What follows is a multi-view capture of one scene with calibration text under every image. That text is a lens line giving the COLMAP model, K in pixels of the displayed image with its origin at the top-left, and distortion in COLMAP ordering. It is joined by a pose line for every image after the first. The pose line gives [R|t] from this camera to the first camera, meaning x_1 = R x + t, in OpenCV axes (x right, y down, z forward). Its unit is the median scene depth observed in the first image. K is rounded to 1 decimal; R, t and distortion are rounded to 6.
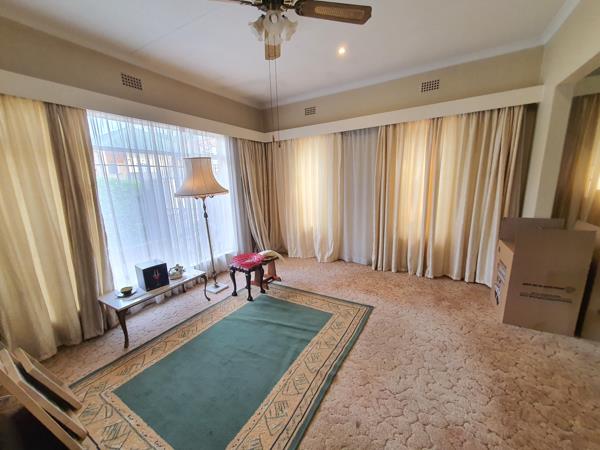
lens RADIAL K [[238.5, 0, 297.6], [0, 238.5, 230.5], [0, 0, 1]] dist [0.000566, -0.001642]
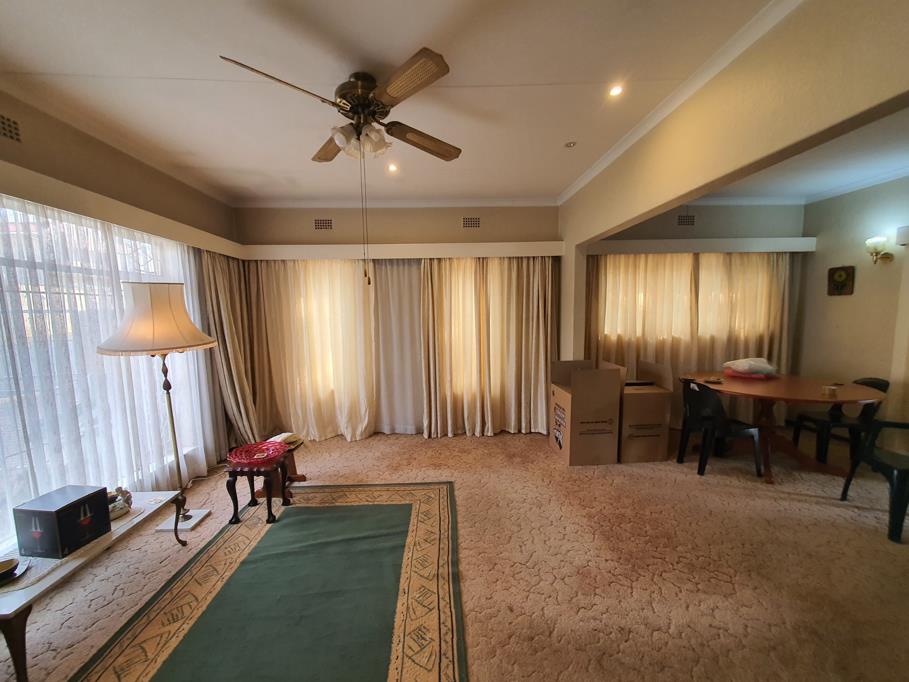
lens RADIAL K [[361.3, 0, 447.0], [0, 361.3, 348.6], [0, 0, 1]] dist [0.000566, -0.001642]
pose [[0.835913, -0.031940, 0.547932, -0.325495], [0.096261, 0.991363, -0.089065, -0.013761], [-0.540355, 0.127195, 0.831768, -0.043704]]
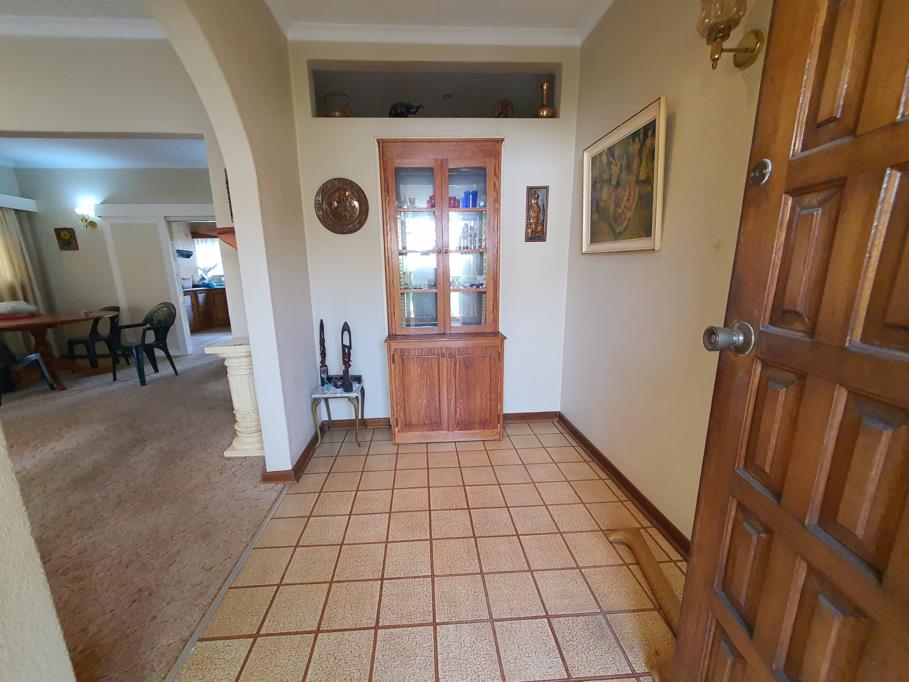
lens RADIAL K [[361.3, 0, 454.2], [0, 361.3, 347.8], [0, 0, 1]] dist [0.000566, -0.001642]
pose [[-0.591527, -0.123993, 0.796694, -0.784481], [0.202602, 0.933543, 0.295719, 0.083966], [-0.780415, 0.336338, -0.527095, -0.100833]]
